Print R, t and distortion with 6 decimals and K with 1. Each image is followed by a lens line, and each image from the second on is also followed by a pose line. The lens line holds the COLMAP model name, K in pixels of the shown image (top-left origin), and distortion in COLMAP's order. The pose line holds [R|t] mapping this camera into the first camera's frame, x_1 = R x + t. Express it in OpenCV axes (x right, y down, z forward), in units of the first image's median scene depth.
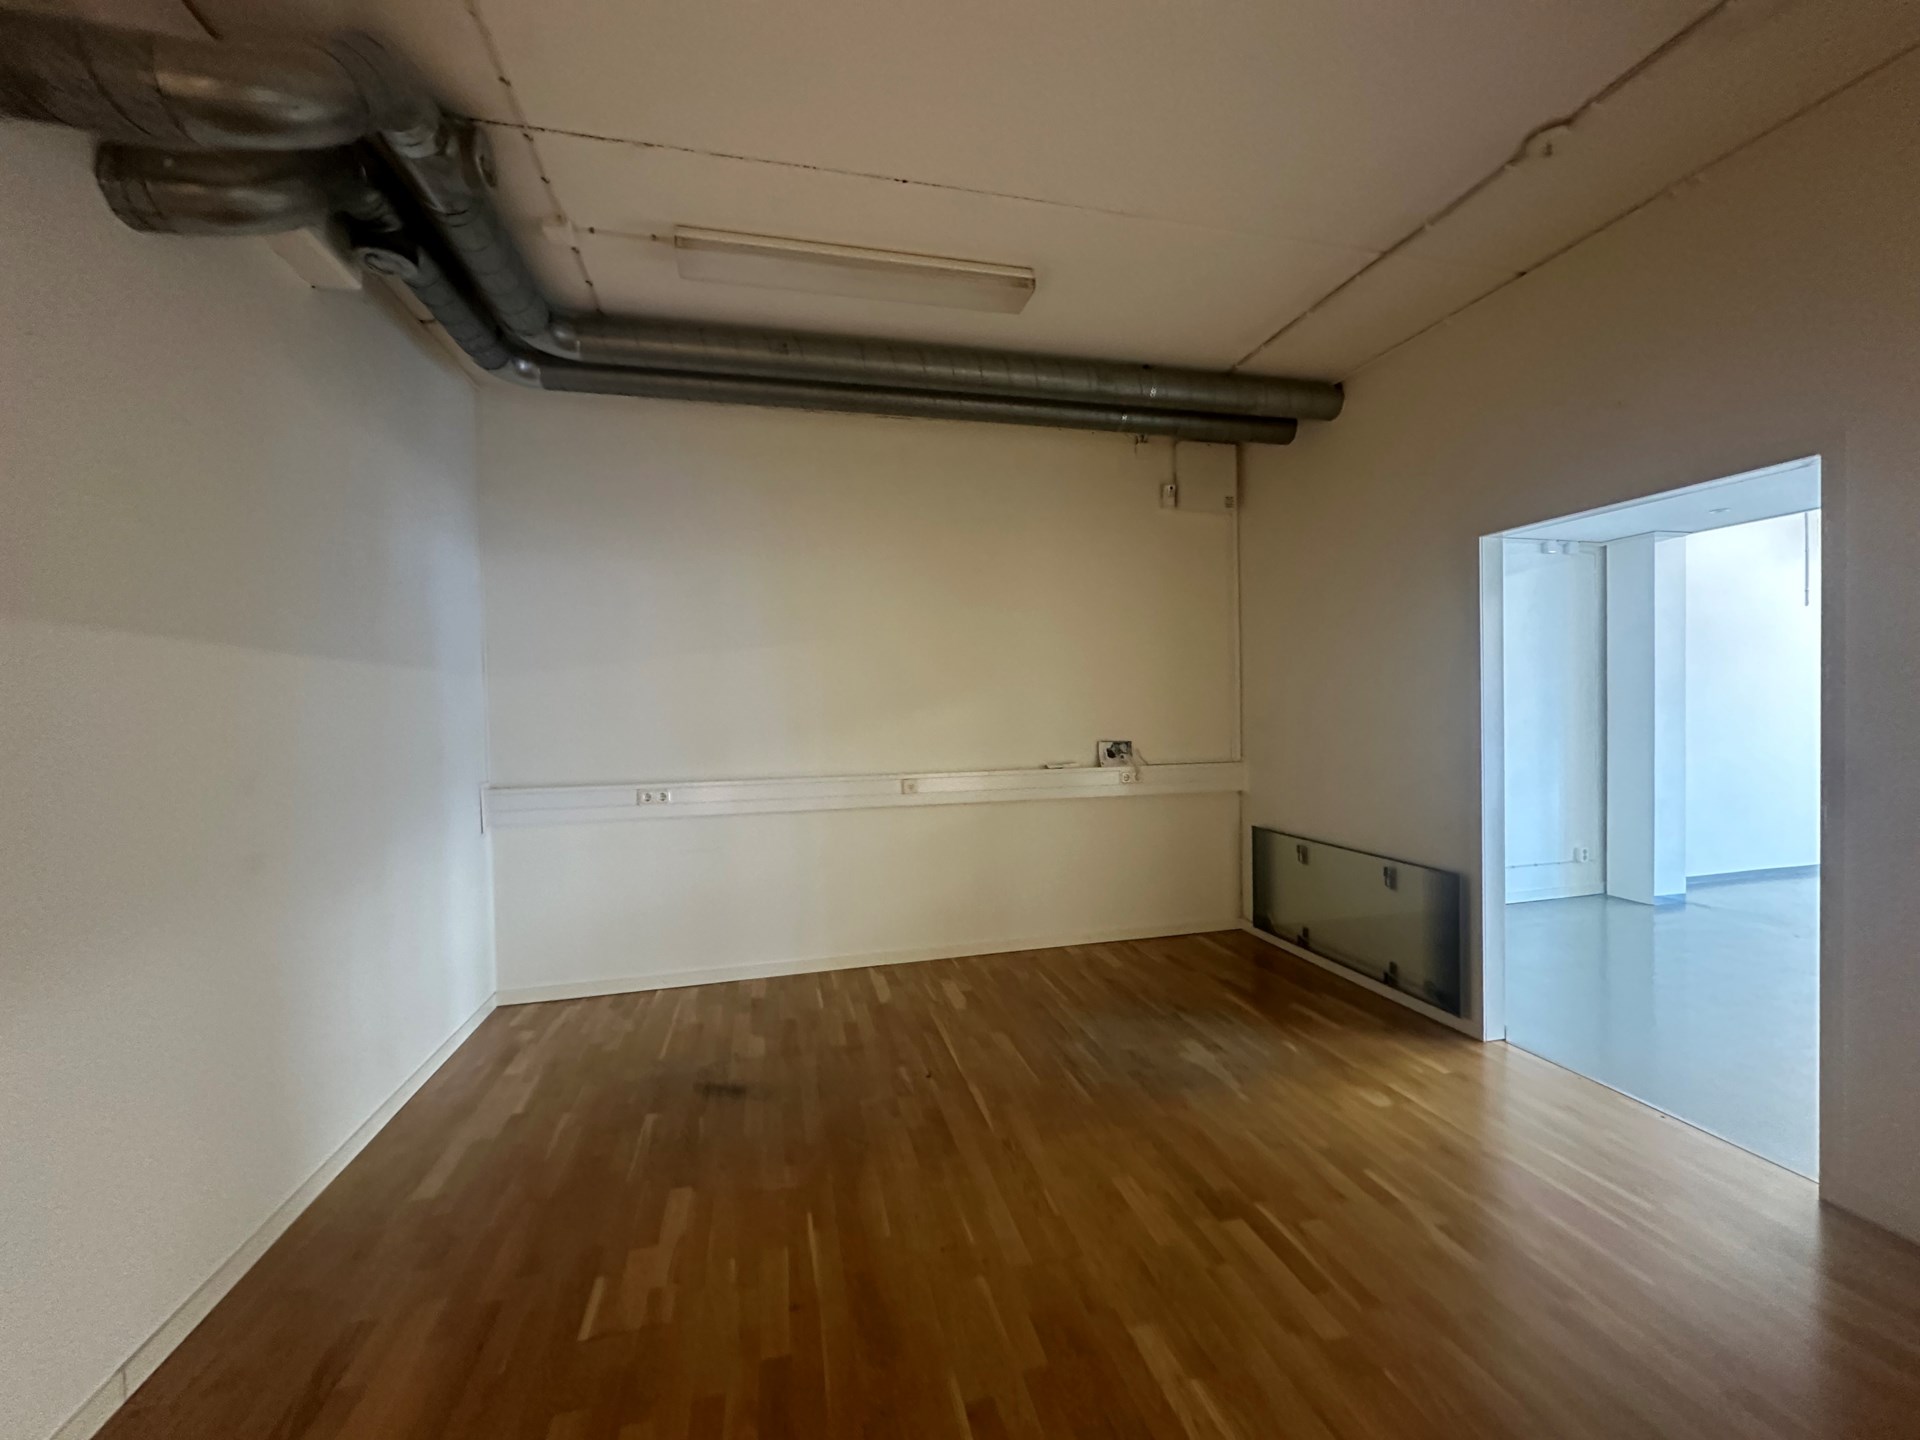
lens RADIAL K [[760.5, 0, 963.4], [0, 760.5, 724.9], [0, 0, 1]] dist [0.006557, -0.000437]
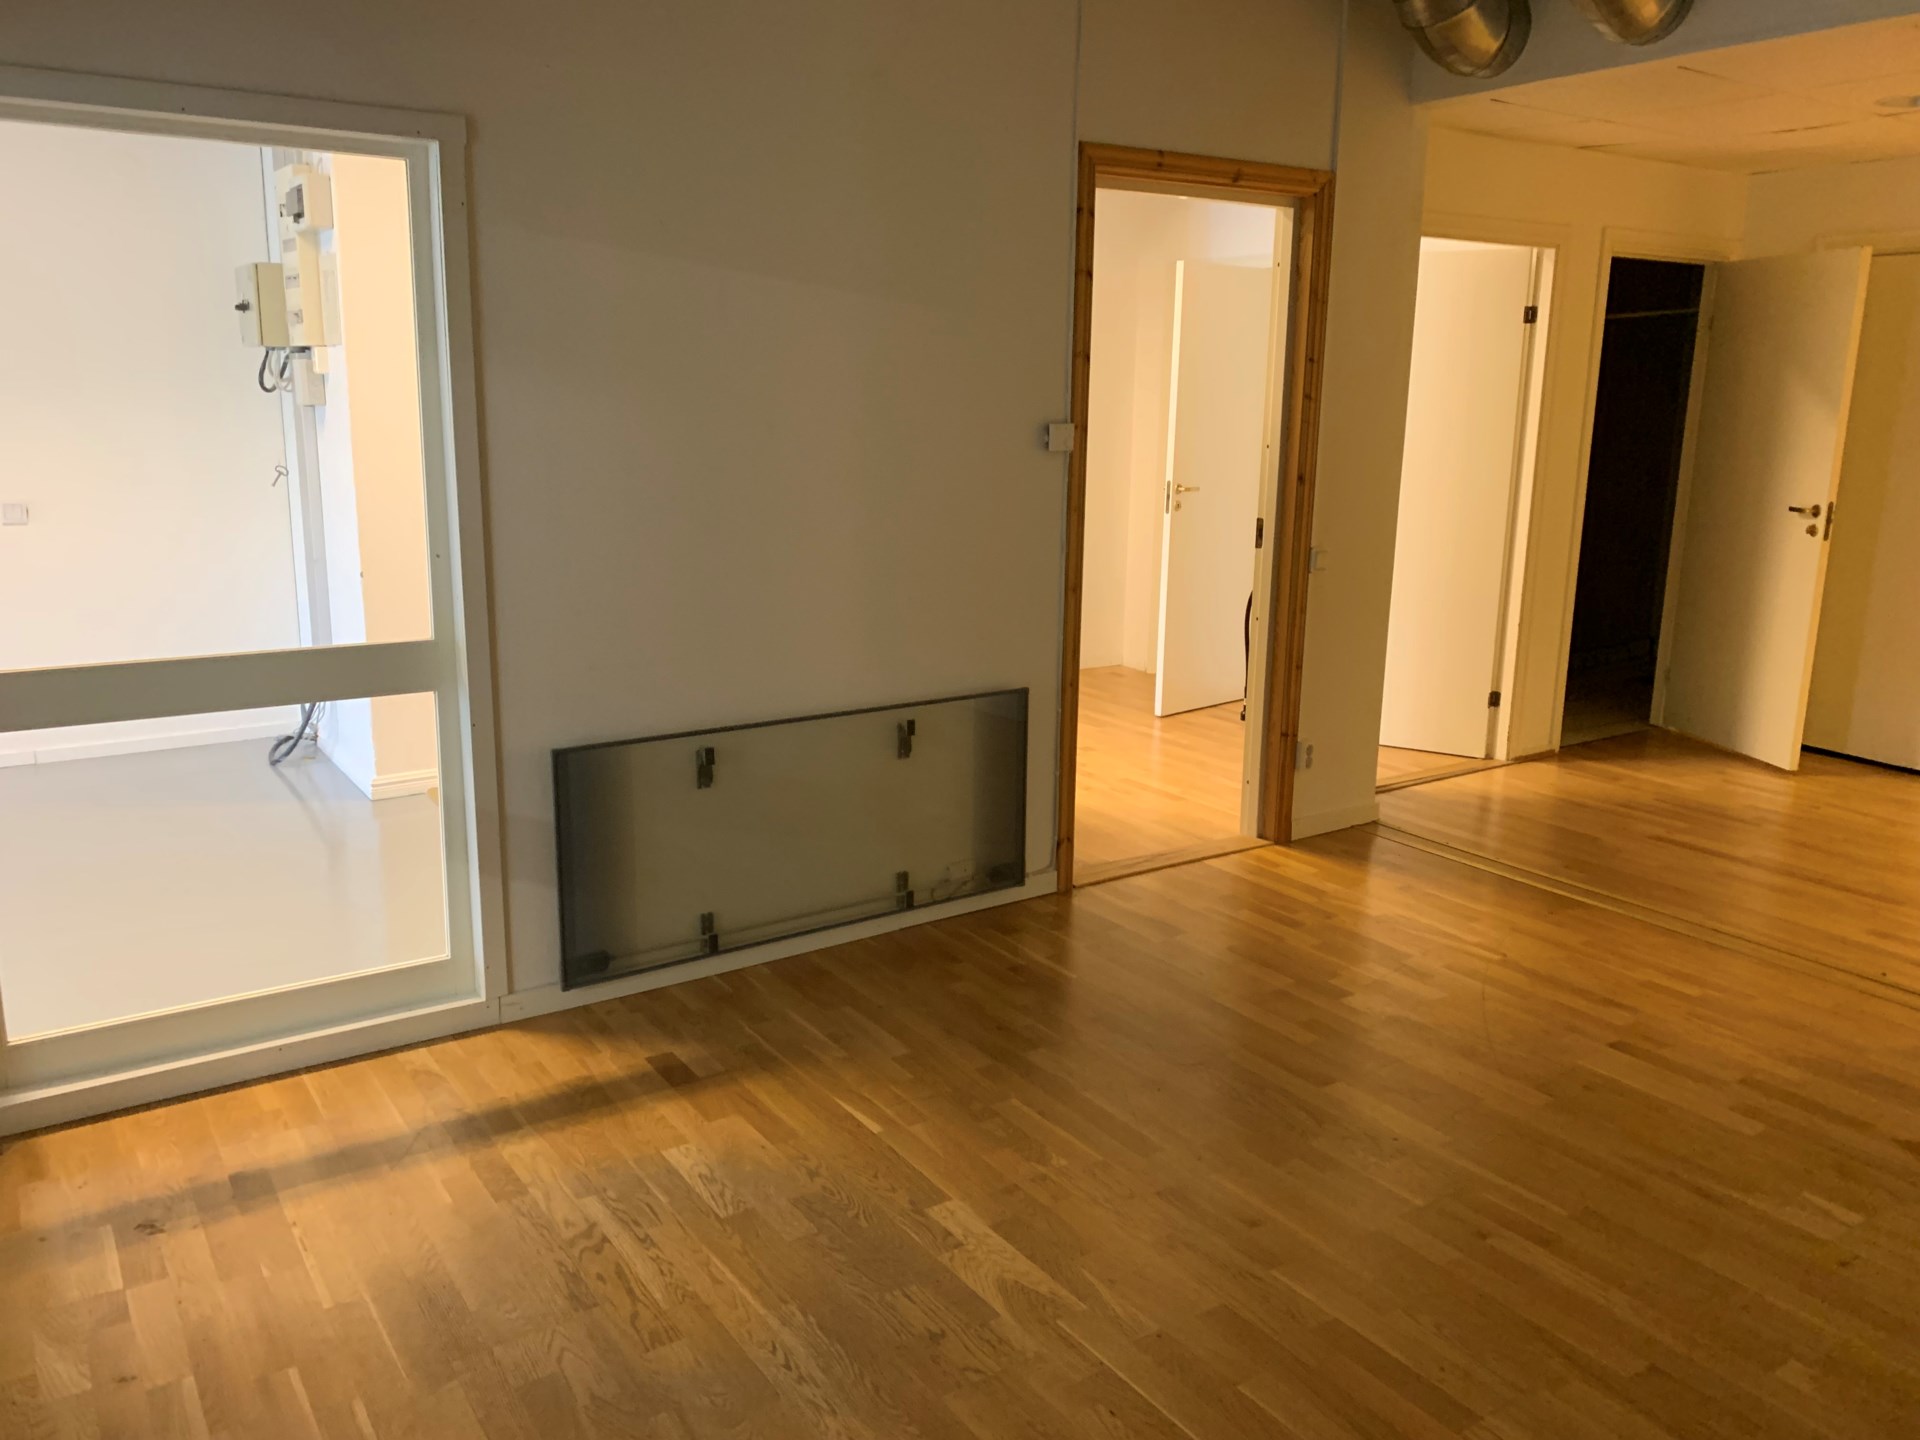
lens RADIAL K [[1461.3, 0, 951.9], [0, 1461.3, 698.4], [0, 0, 1]] dist [0.034652, -0.016516]
pose [[-0.346989, -0.184453, 0.919552, -0.449784], [0.011385, 0.979568, 0.200788, -0.052884], [-0.937800, 0.080140, -0.337799, 1.223585]]
